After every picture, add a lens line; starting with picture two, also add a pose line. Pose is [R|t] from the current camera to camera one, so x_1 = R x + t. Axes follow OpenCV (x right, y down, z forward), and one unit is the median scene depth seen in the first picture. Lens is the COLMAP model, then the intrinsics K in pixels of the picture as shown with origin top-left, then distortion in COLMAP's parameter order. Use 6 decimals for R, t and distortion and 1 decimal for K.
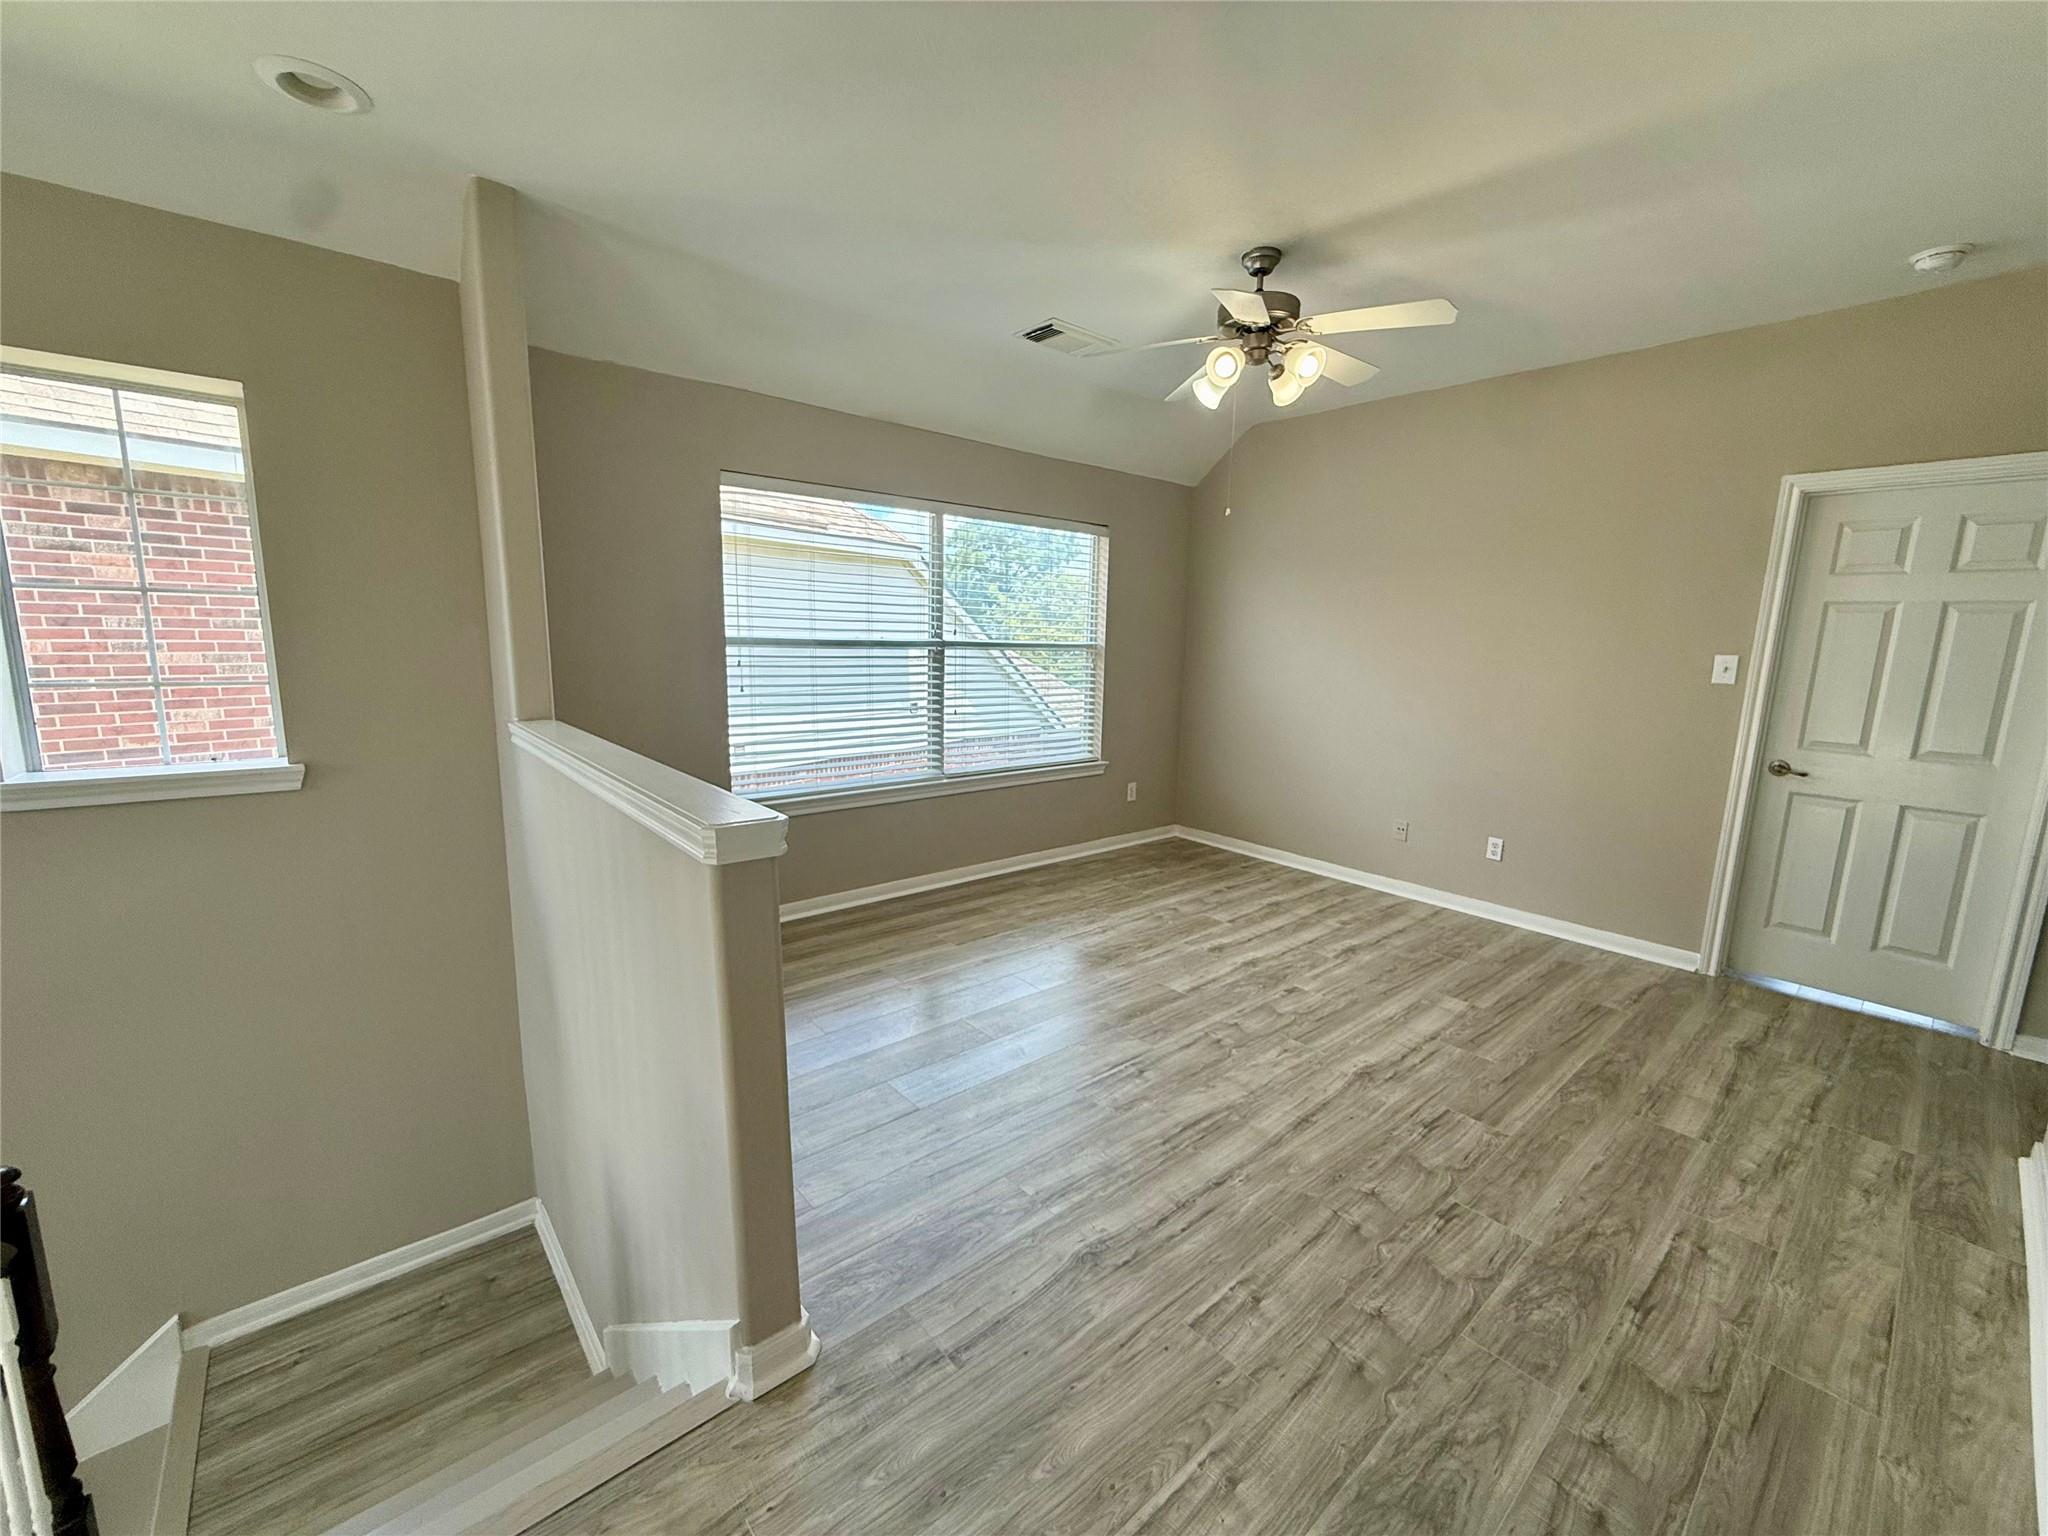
lens RADIAL K [[818.8, 0, 1018.2], [0, 818.8, 765.9], [0, 0, 1]] dist [-0.001411, 0.000011]
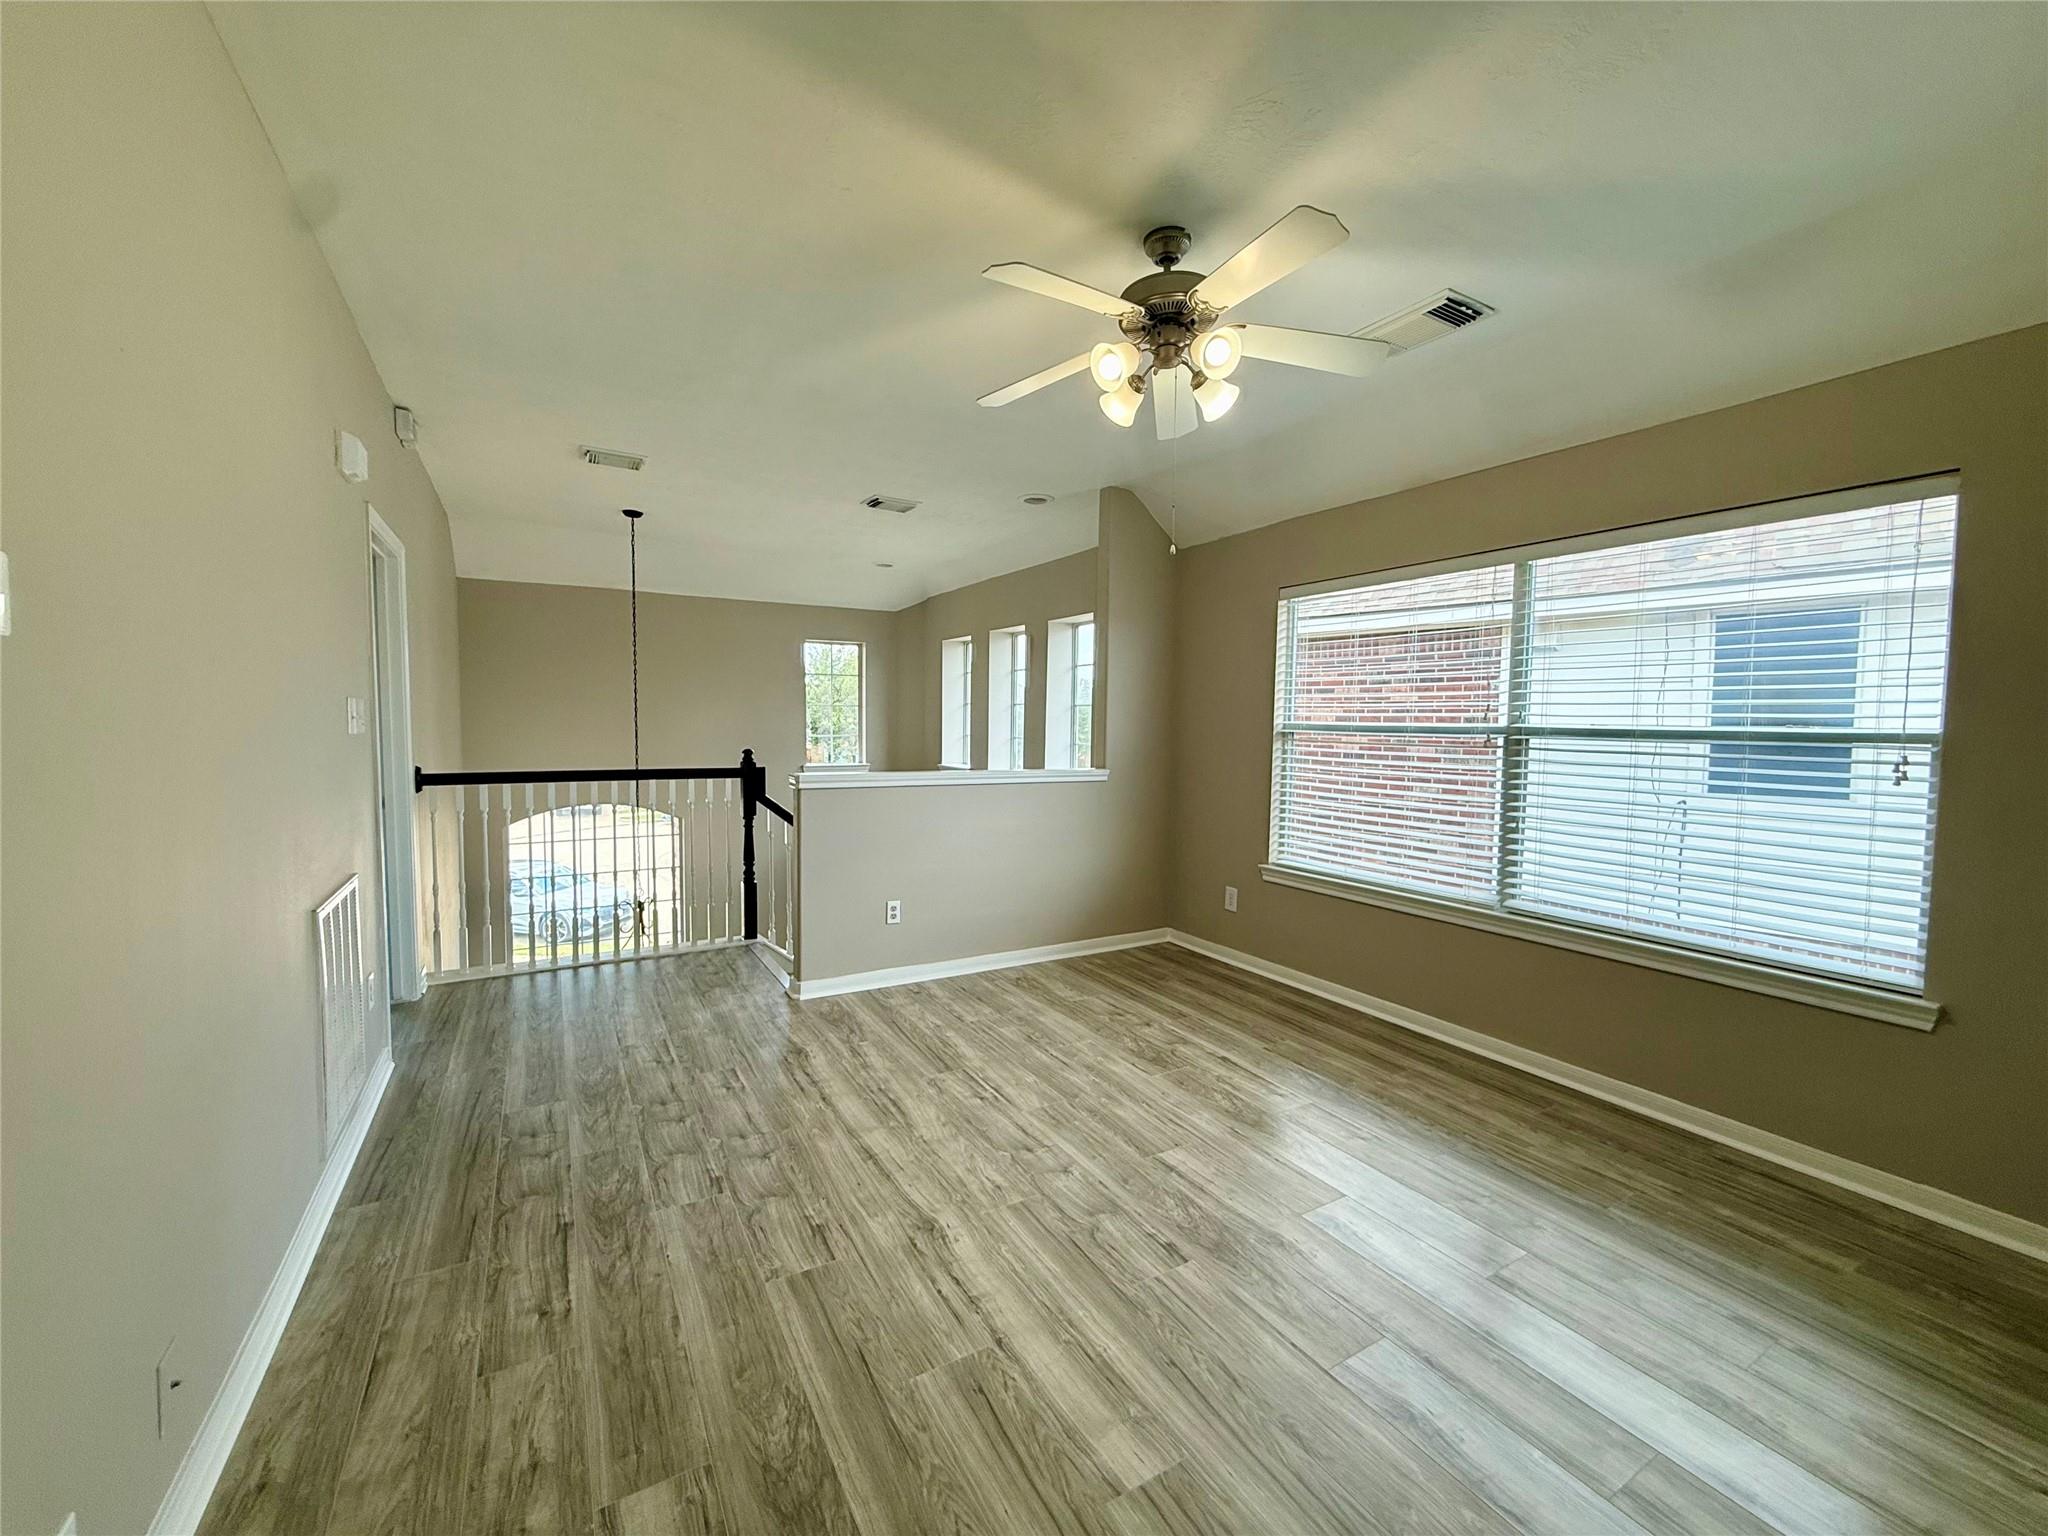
lens RADIAL K [[818.8, 0, 1018.2], [0, 818.8, 765.9], [0, 0, 1]] dist [-0.001411, 0.000011]
pose [[-0.181276, 0.028831, -0.983010, 0.972556], [-0.173415, 0.982970, 0.060809, -0.112732], [0.968022, 0.181492, -0.173189, 0.930649]]
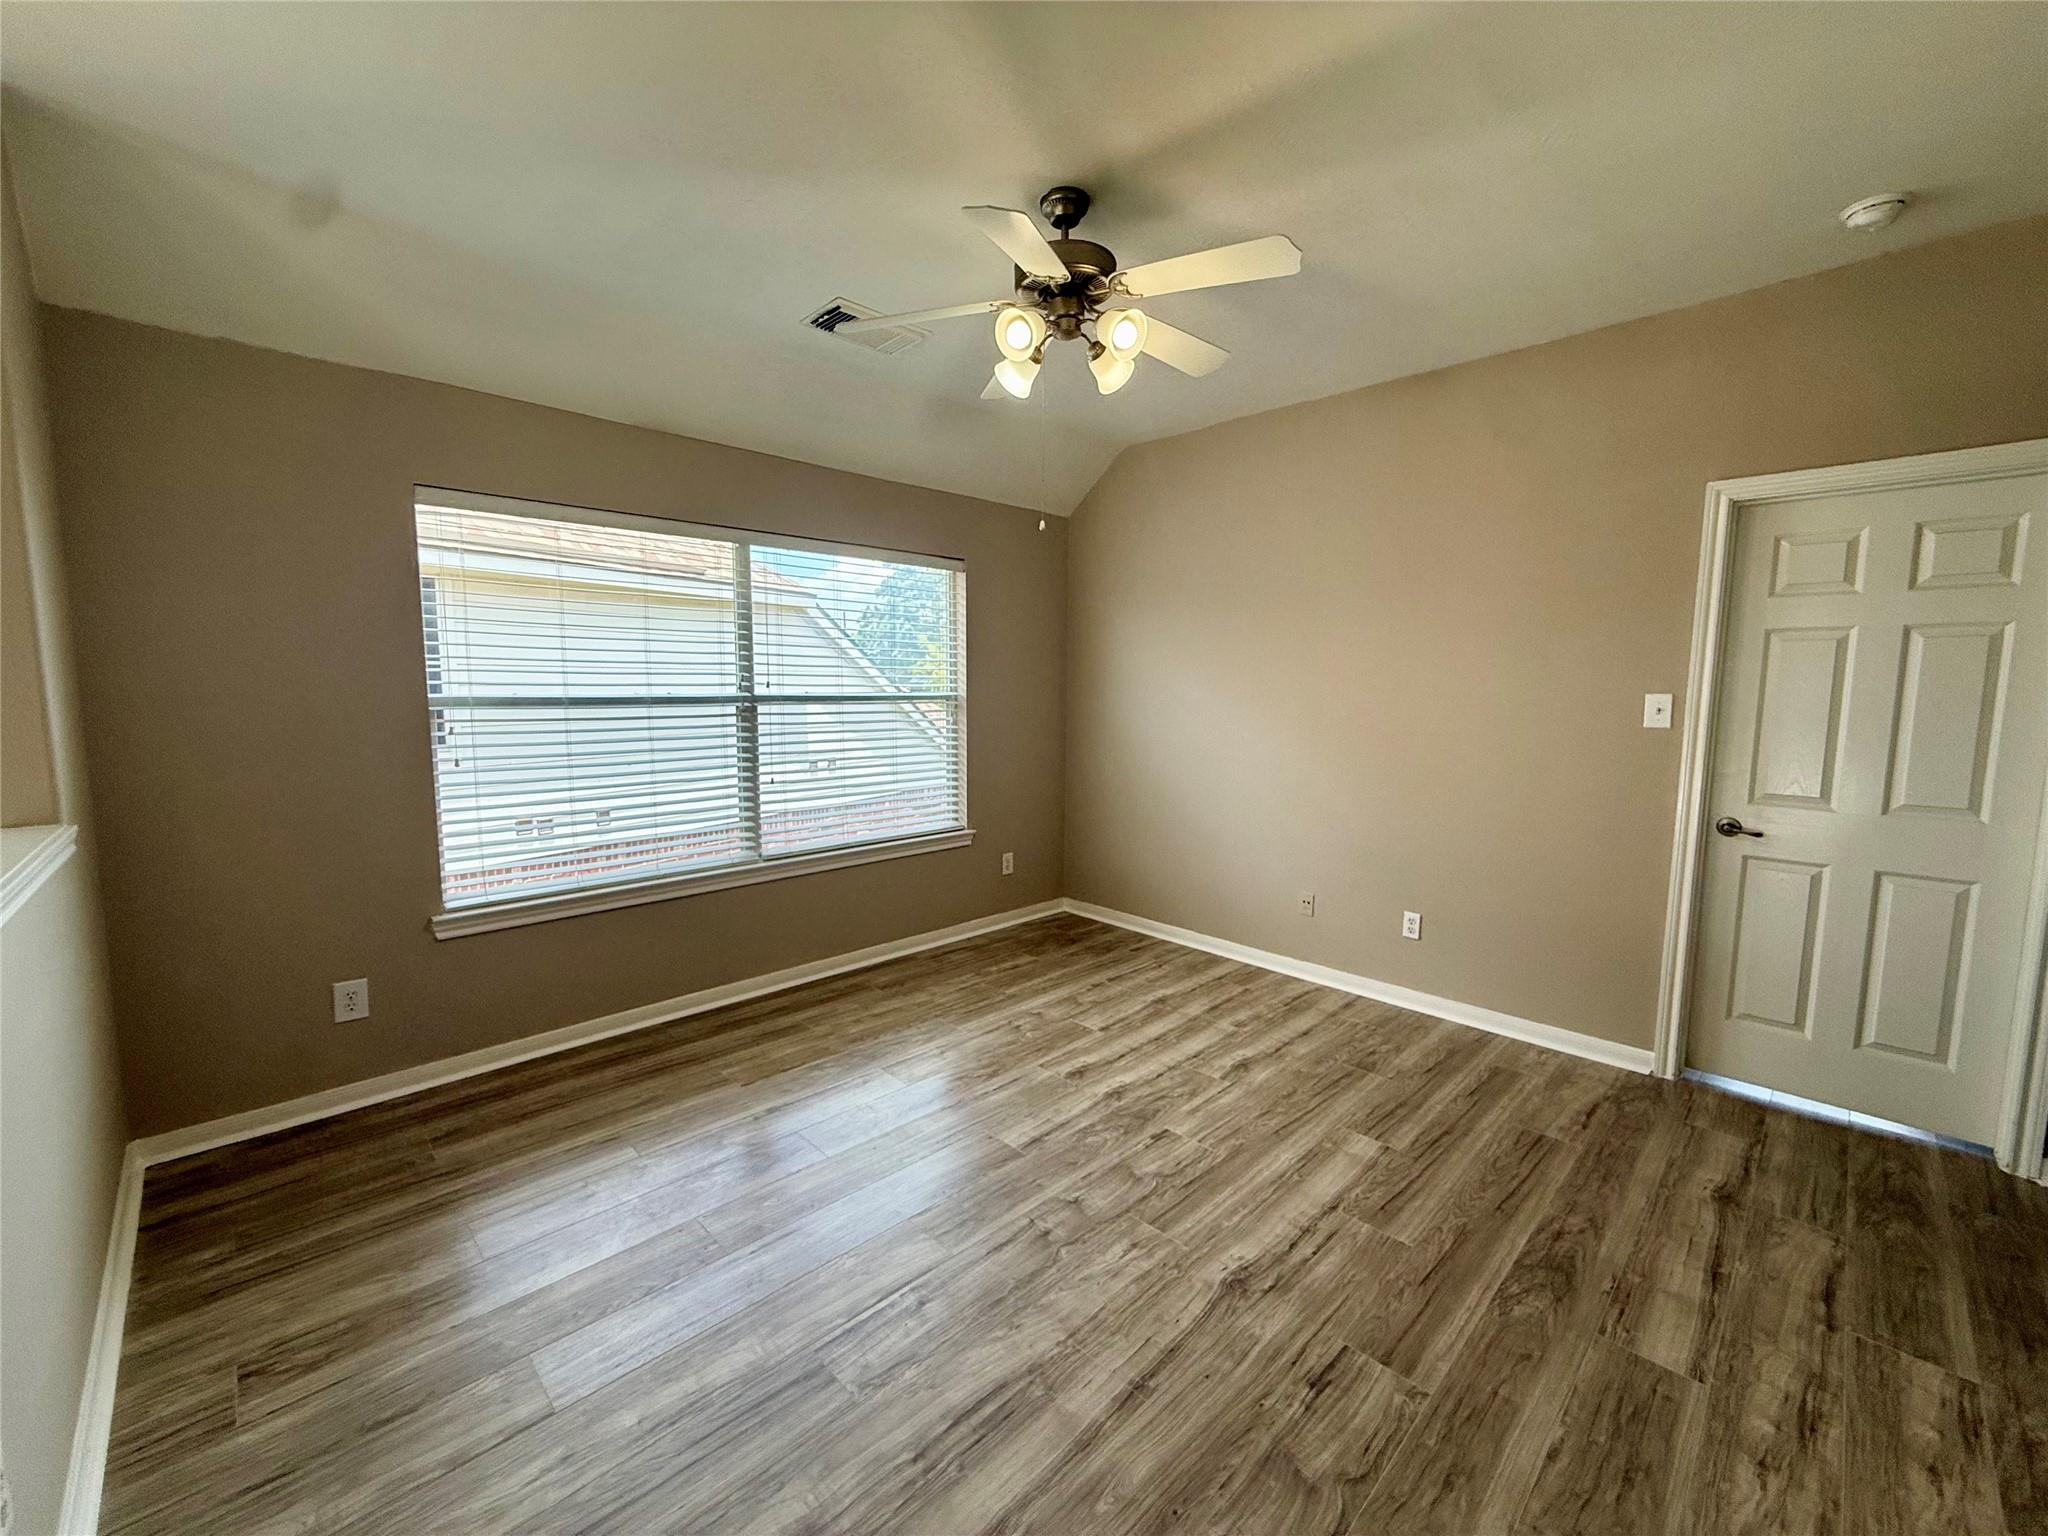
lens RADIAL K [[818.8, 0, 1018.2], [0, 818.8, 765.9], [0, 0, 1]] dist [-0.001411, 0.000011]
pose [[0.997630, -0.026069, 0.063678, 0.161156], [0.029806, 0.997845, -0.058454, -0.033679], [-0.062017, 0.060213, 0.996257, 0.217307]]
